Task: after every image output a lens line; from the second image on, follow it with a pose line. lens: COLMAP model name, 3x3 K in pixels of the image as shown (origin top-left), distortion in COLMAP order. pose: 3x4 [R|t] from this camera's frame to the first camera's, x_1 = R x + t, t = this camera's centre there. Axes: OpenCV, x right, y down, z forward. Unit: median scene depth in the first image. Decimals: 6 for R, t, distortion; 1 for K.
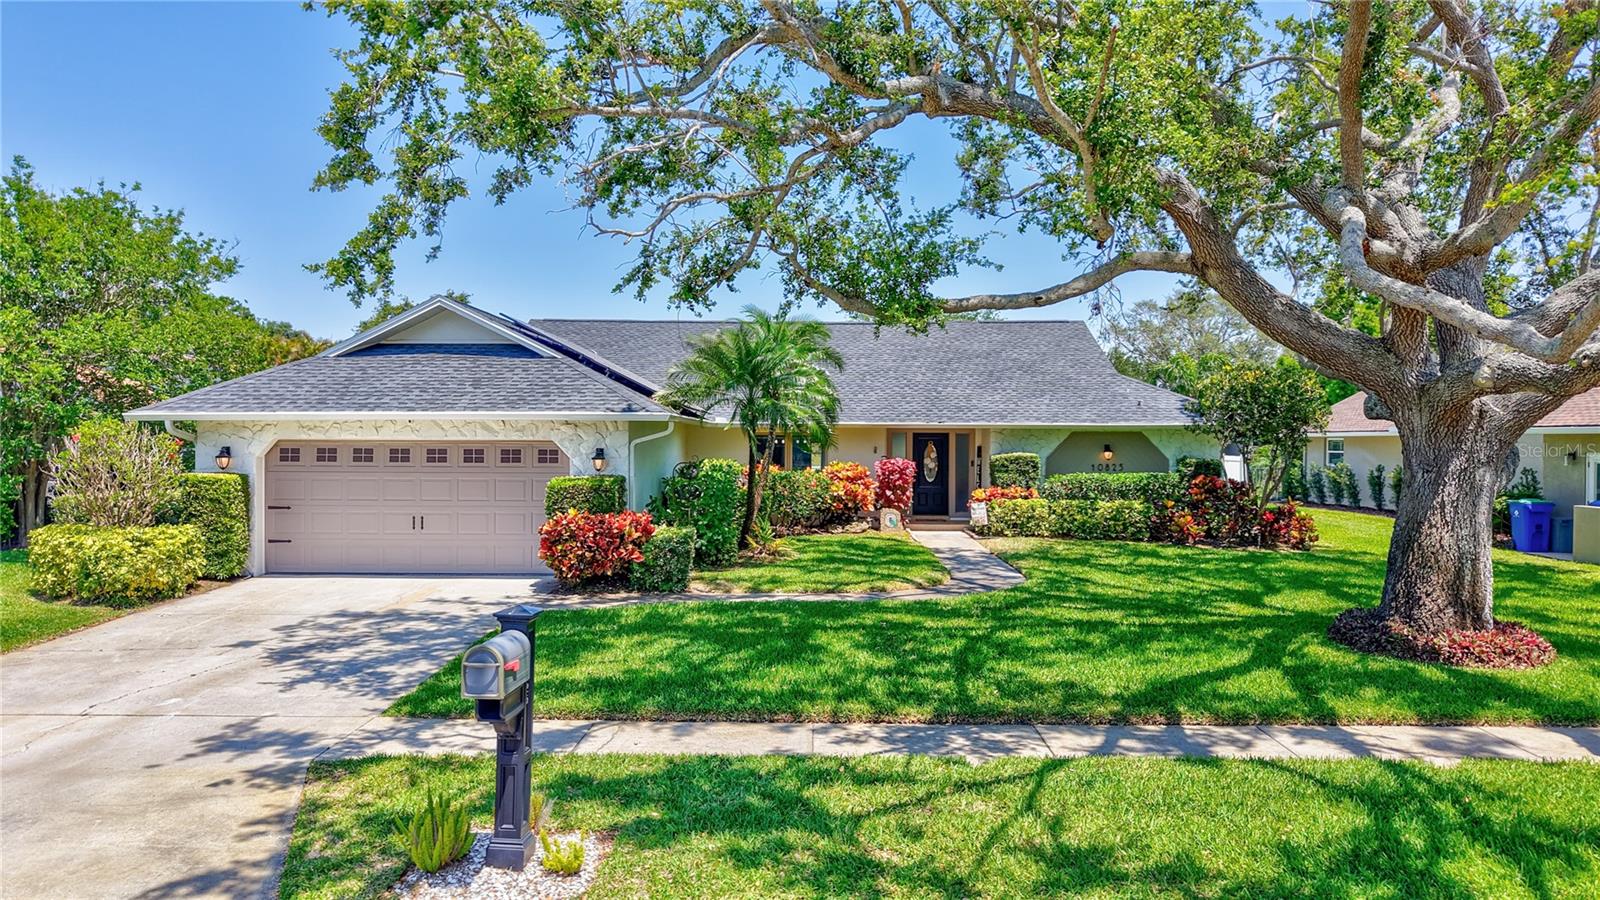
lens RADIAL K [[1075.4, 0, 801.8], [0, 1075.4, 562.0], [0, 0, 1]] dist [0.003065, -0.002683]
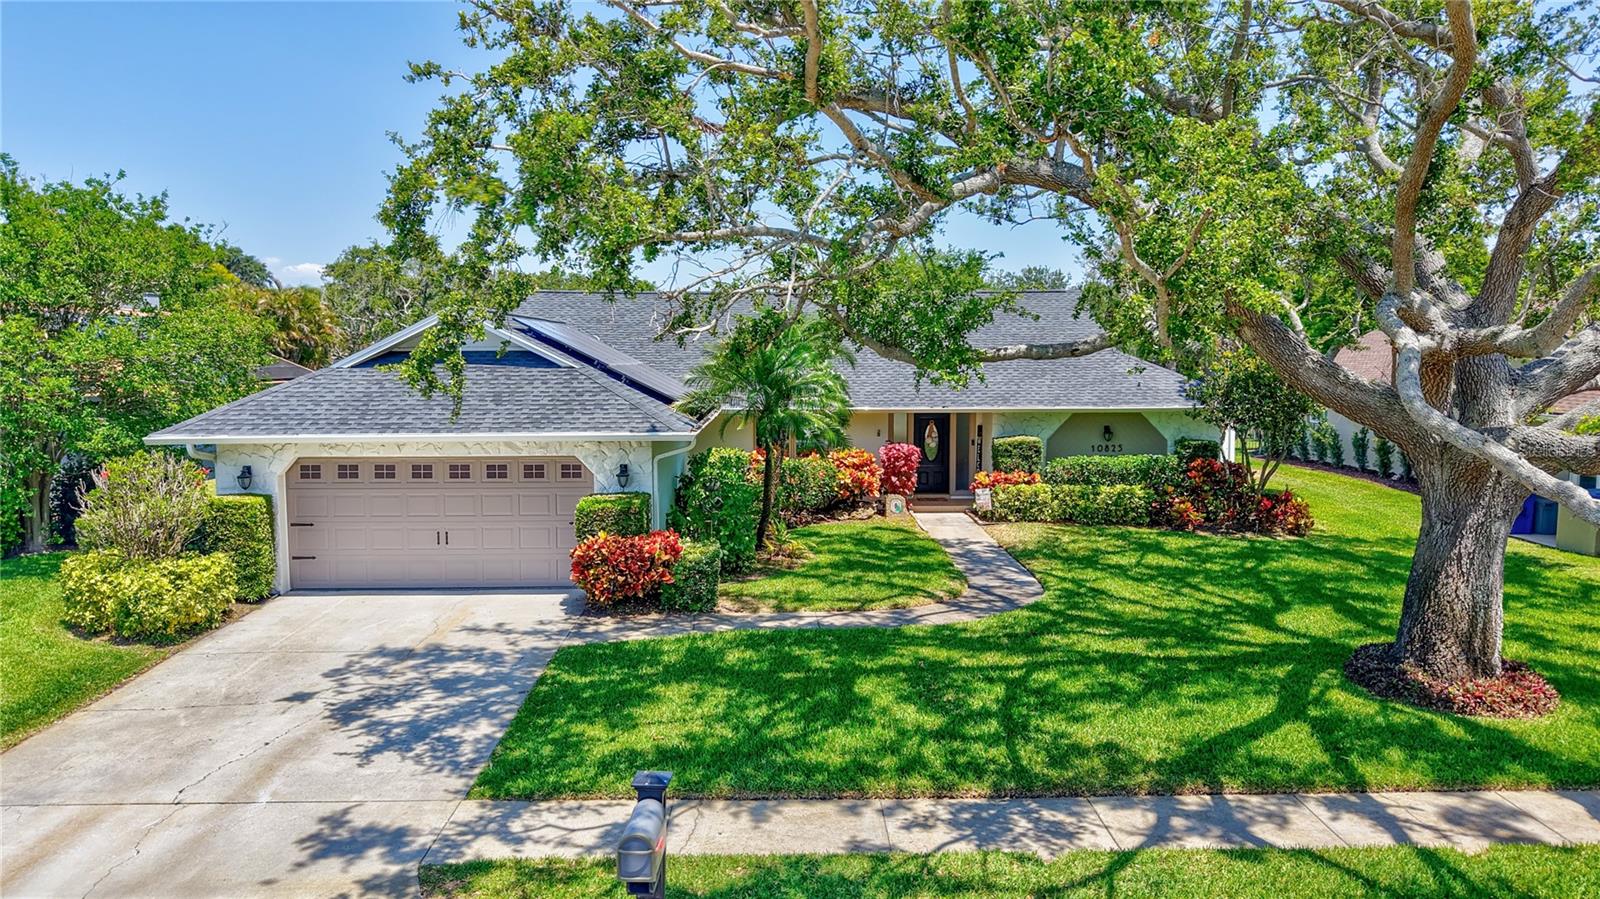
lens RADIAL K [[1075.4, 0, 801.8], [0, 1075.4, 561.5], [0, 0, 1]] dist [0.003065, -0.002683]
pose [[0.999468, -0.012311, 0.030187, -0.060336], [0.009910, 0.996871, 0.078422, -0.107001], [-0.031058, -0.078081, 0.996463, -0.020117]]
